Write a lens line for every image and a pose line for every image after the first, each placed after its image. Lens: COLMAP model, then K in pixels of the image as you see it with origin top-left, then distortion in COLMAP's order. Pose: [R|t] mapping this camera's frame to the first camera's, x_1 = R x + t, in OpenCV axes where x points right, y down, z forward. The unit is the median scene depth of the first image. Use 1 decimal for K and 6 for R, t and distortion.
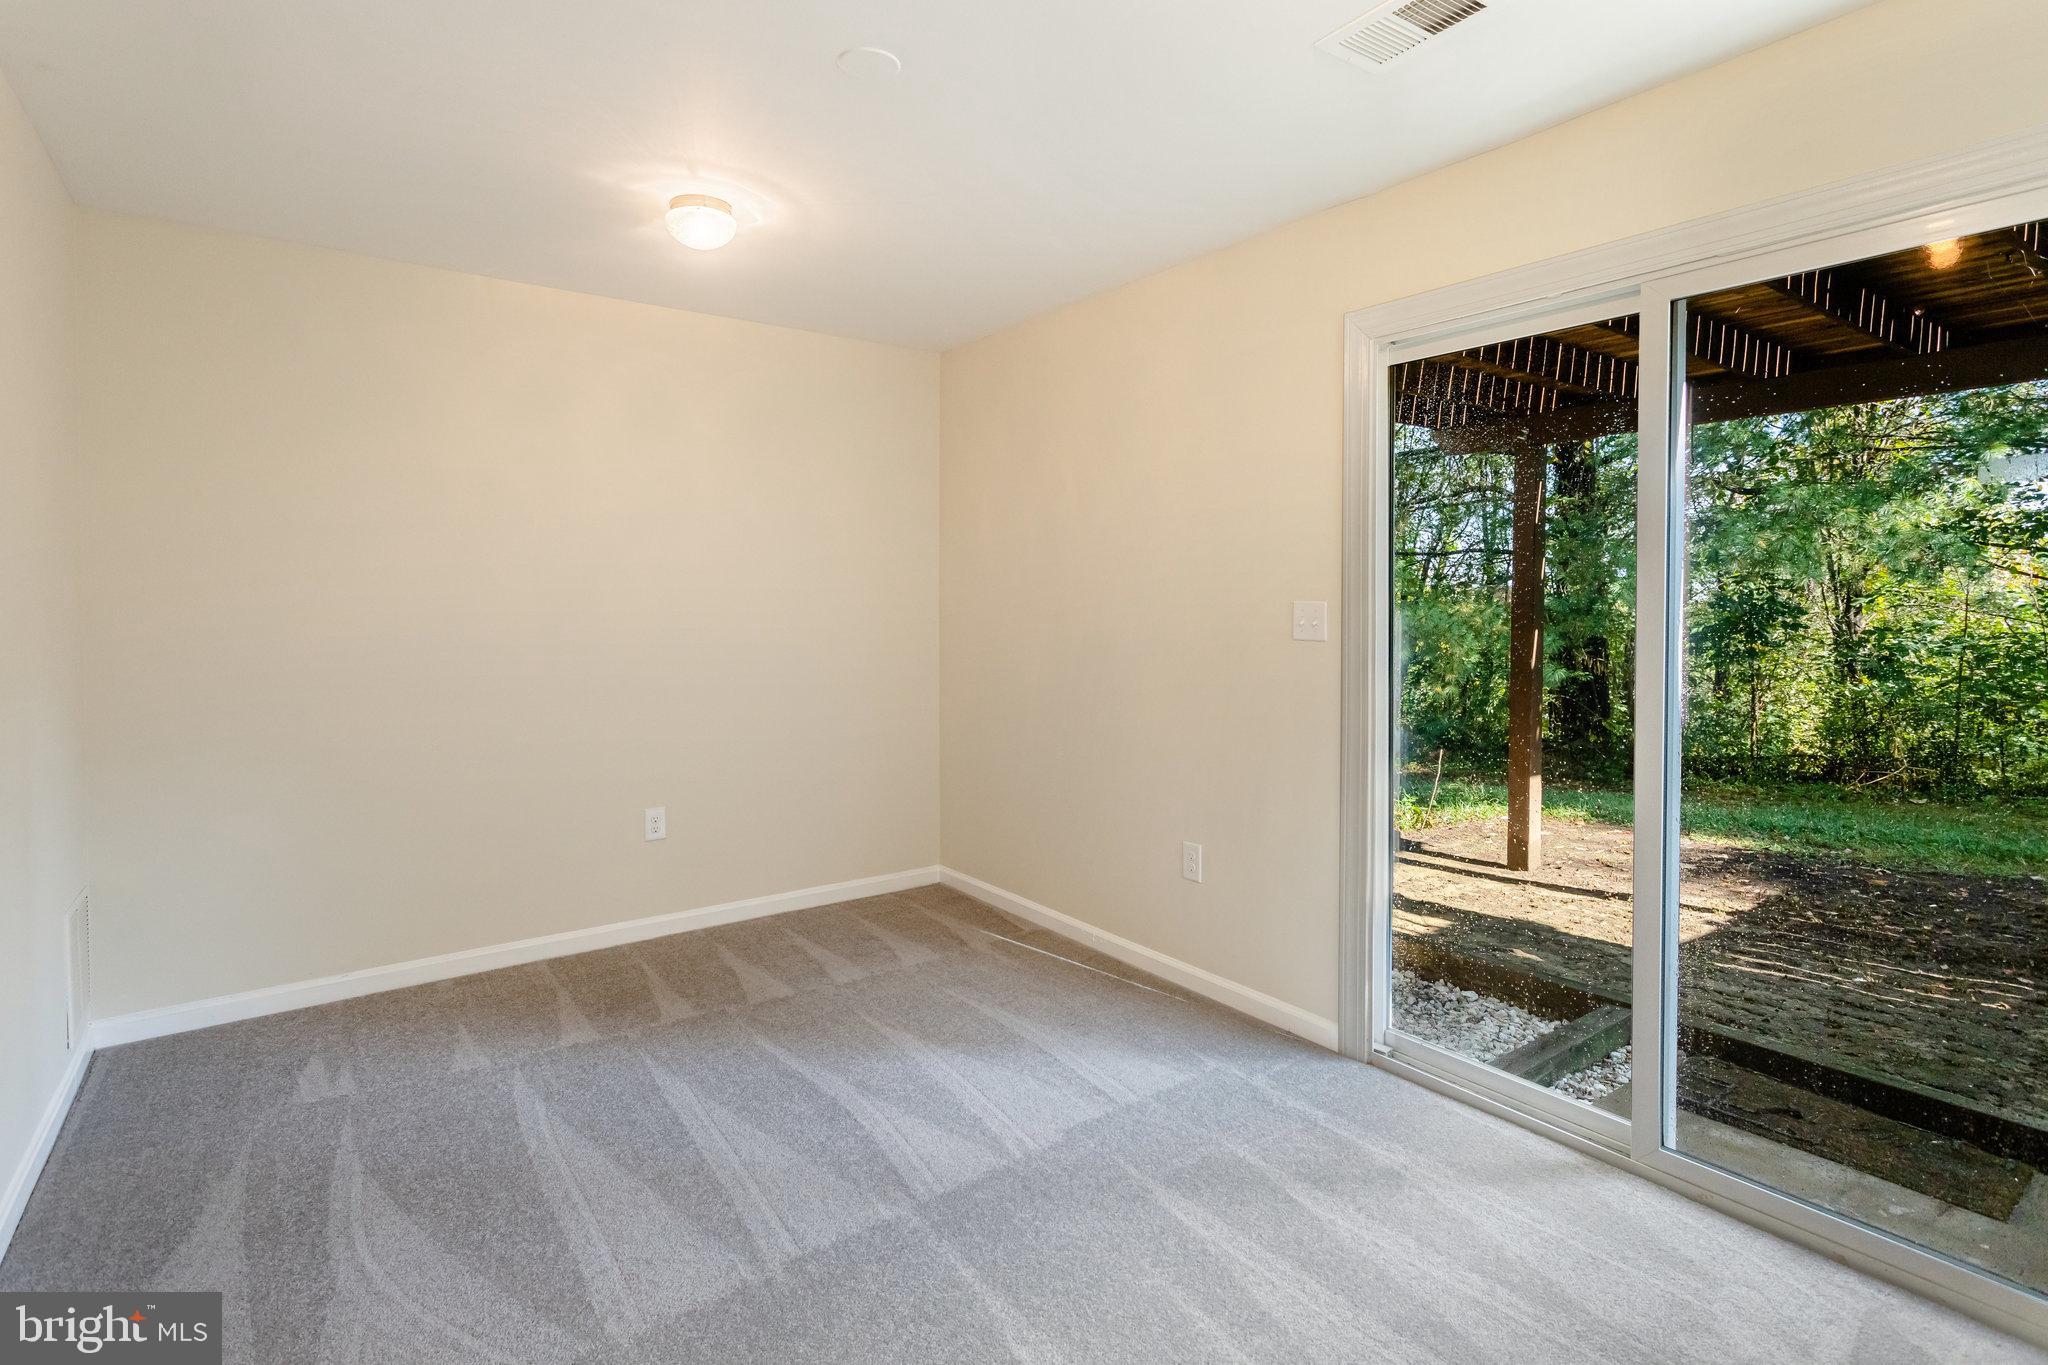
lens RADIAL K [[1005.6, 0, 1027.5], [0, 1005.6, 618.7], [0, 0, 1]] dist [-0.002184, 0.006511]
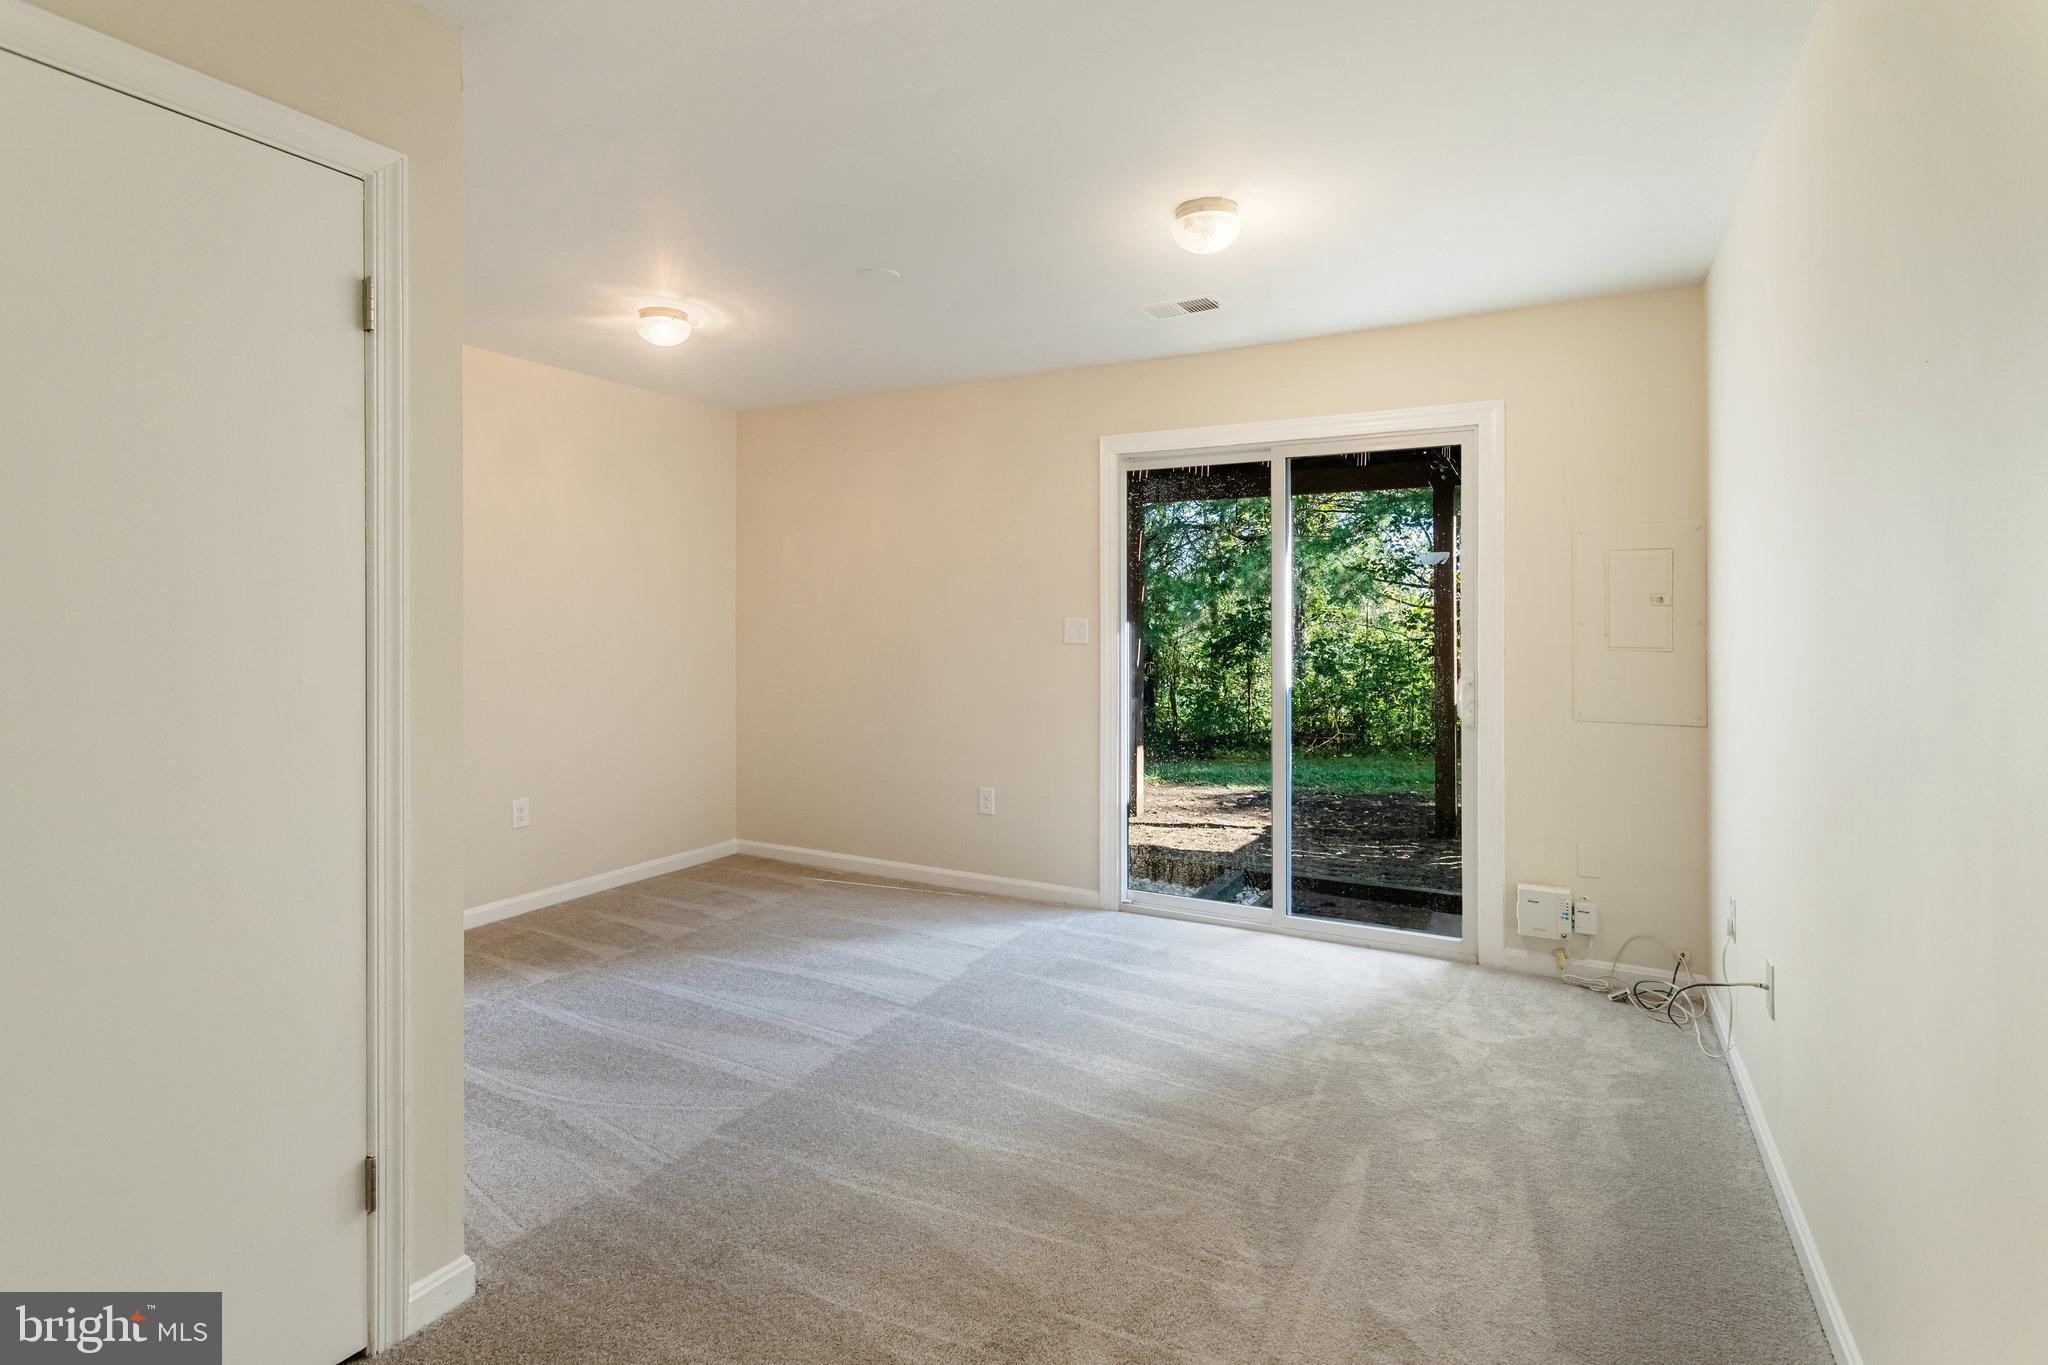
lens RADIAL K [[1008.4, 0, 1019.3], [0, 1008.4, 596.2], [0, 0, 1]] dist [0.000576, 0.000033]
pose [[0.907623, 0.010303, 0.419661, -0.343148], [0.005621, 0.999311, -0.036691, 0.003854], [-0.419749, 0.035661, 0.906939, -0.281572]]
